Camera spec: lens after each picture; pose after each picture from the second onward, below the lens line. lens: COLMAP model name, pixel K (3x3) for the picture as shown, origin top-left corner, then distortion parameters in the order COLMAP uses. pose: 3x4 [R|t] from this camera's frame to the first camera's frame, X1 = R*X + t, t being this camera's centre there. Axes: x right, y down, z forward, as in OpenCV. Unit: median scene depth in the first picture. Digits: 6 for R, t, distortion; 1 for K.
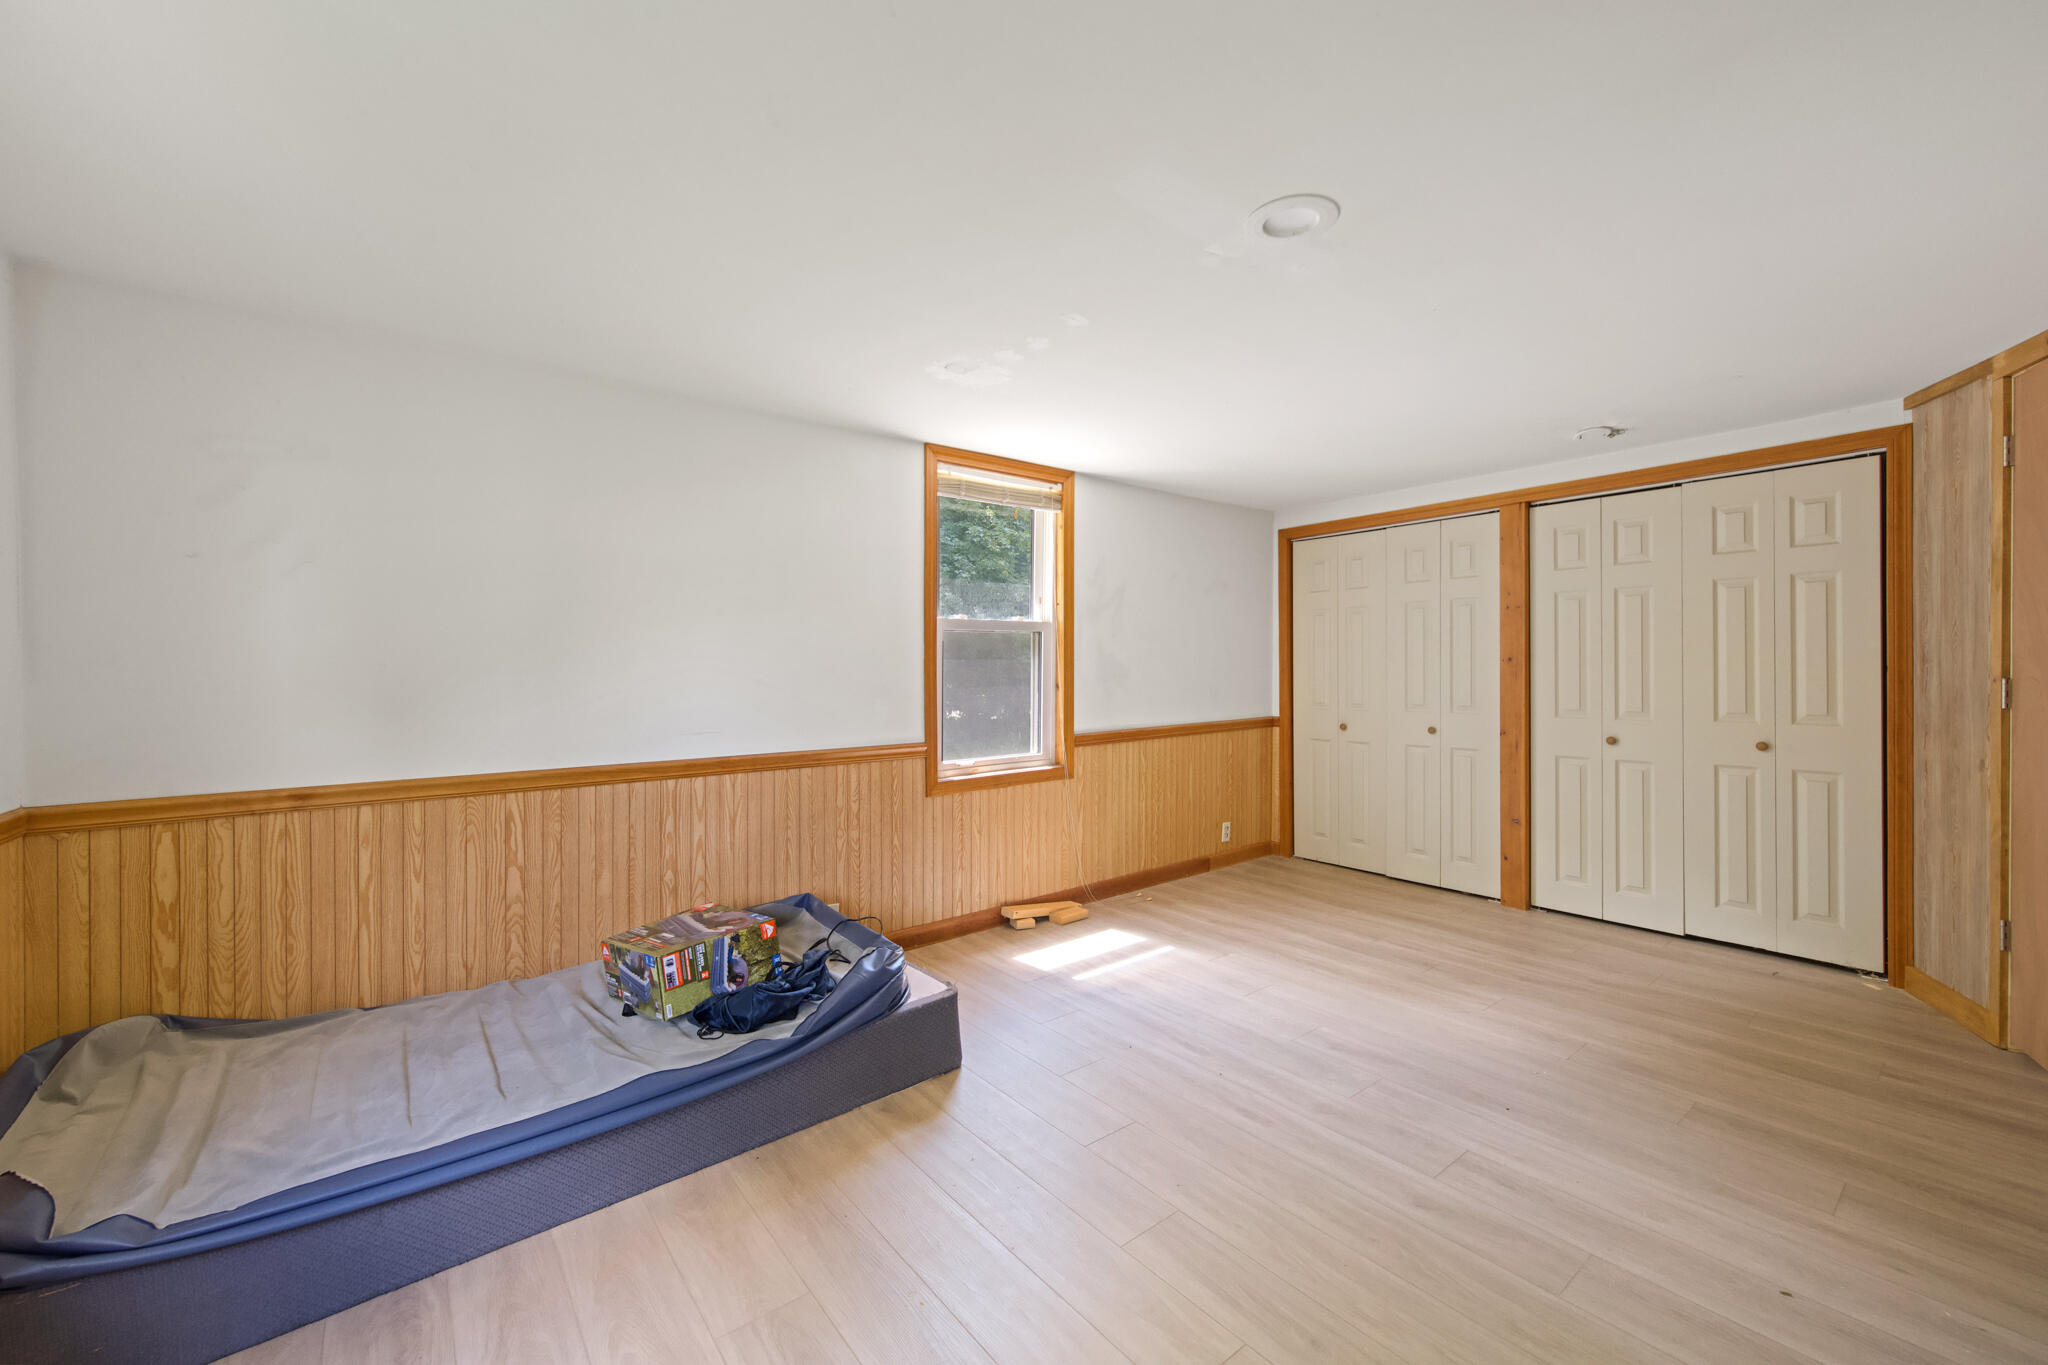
lens RADIAL K [[816.5, 0, 1020.8], [0, 816.5, 655.3], [0, 0, 1]] dist [-0.000215, 0.000056]
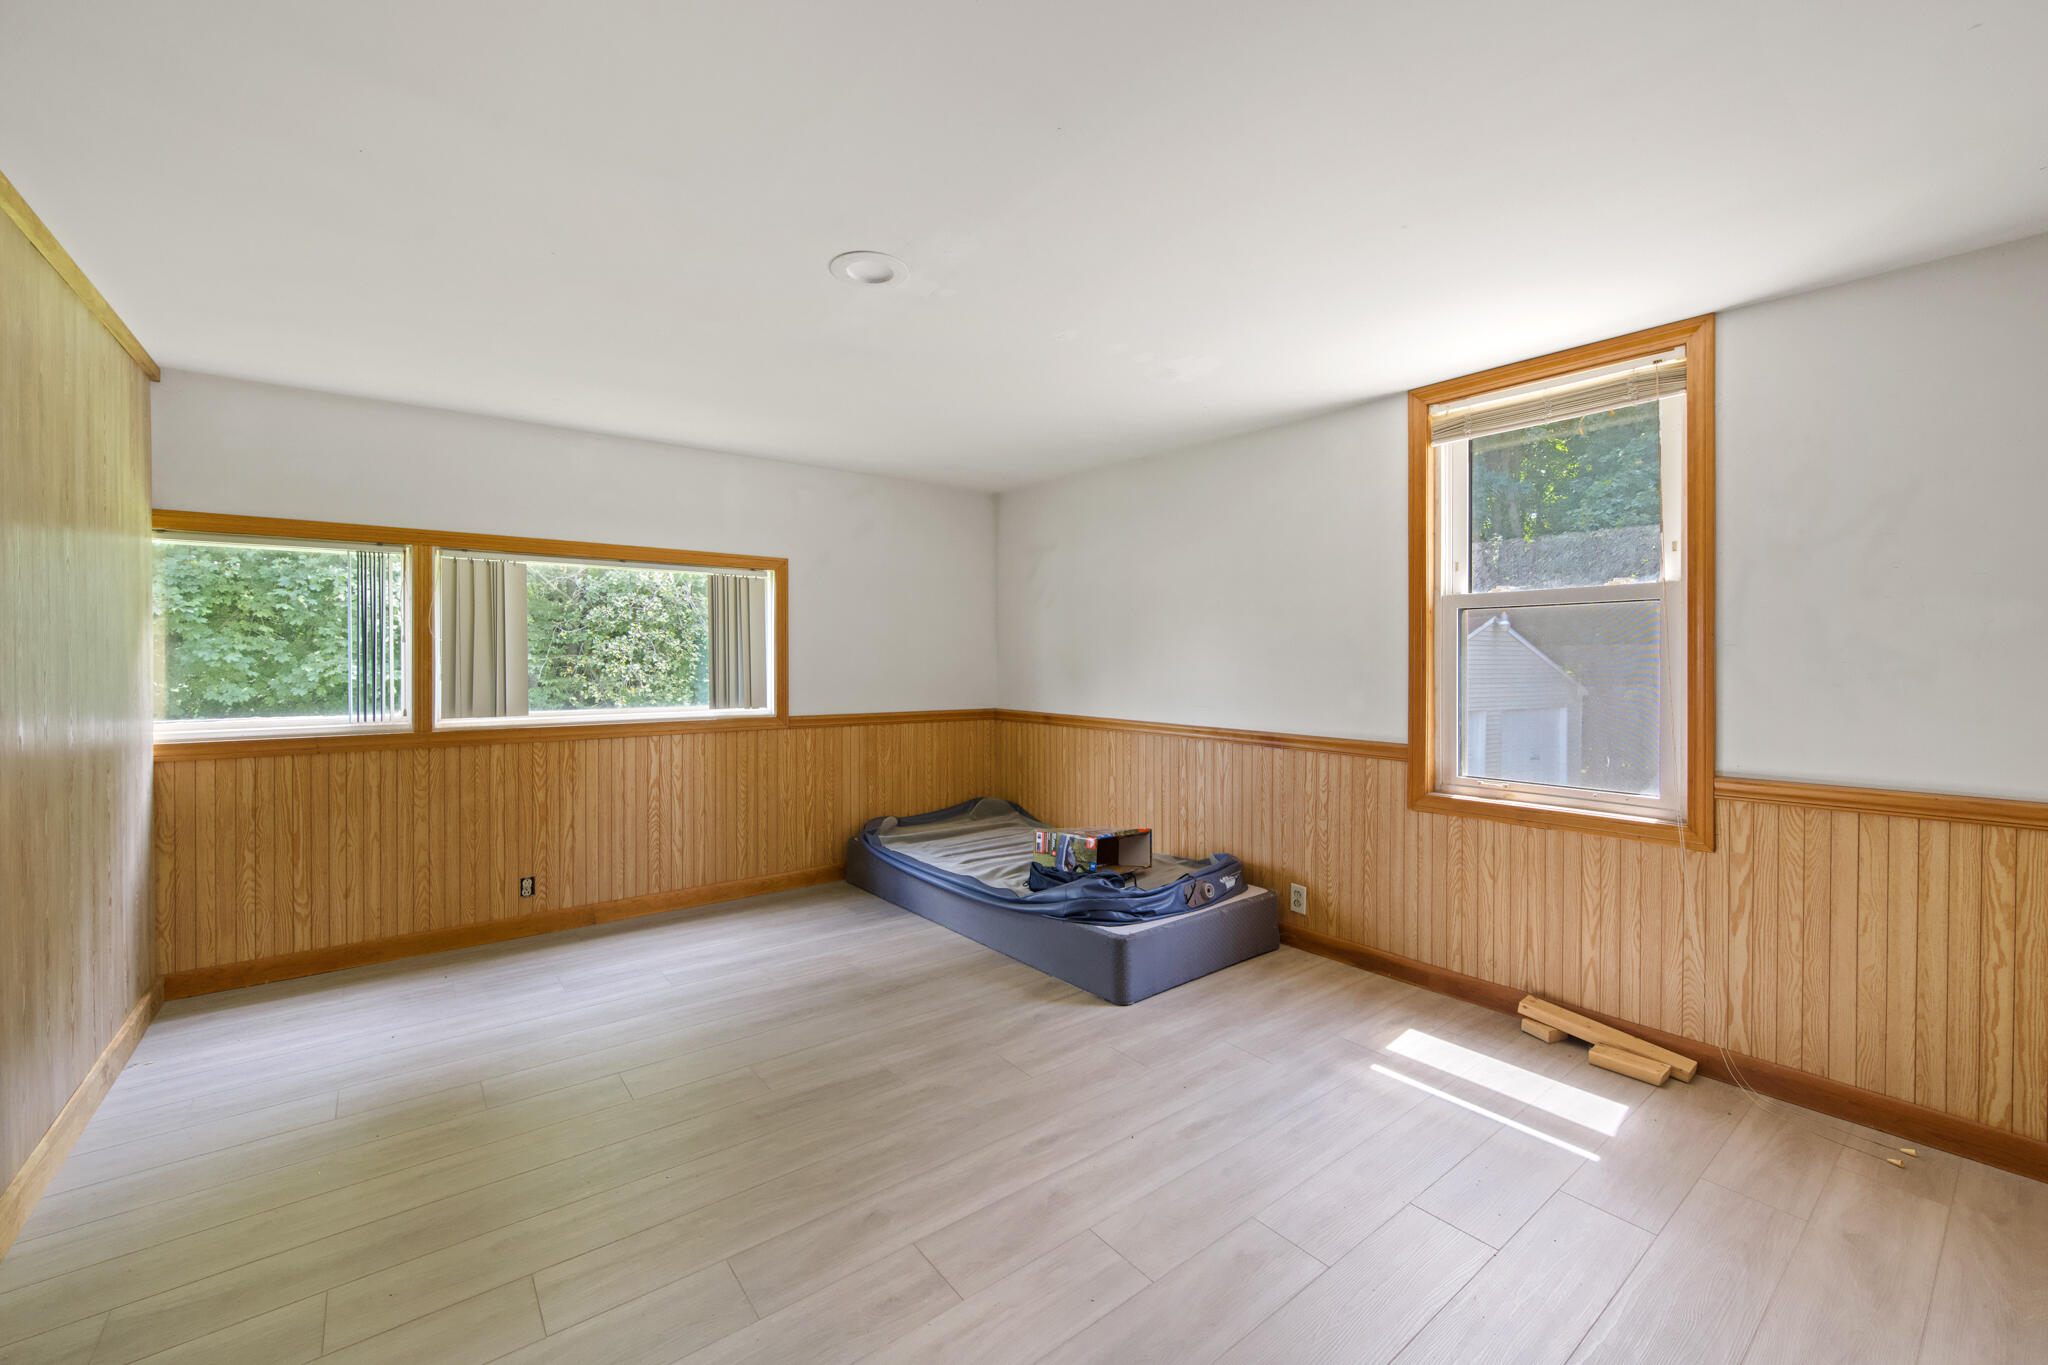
lens RADIAL K [[816.5, 0, 1020.8], [0, 816.5, 655.3], [0, 0, 1]] dist [-0.000215, 0.000056]
pose [[-0.008367, 0.004617, -0.999954, 0.770394], [0.011425, 0.999925, 0.004522, 0.005541], [0.999900, -0.011386, -0.008419, 0.633878]]
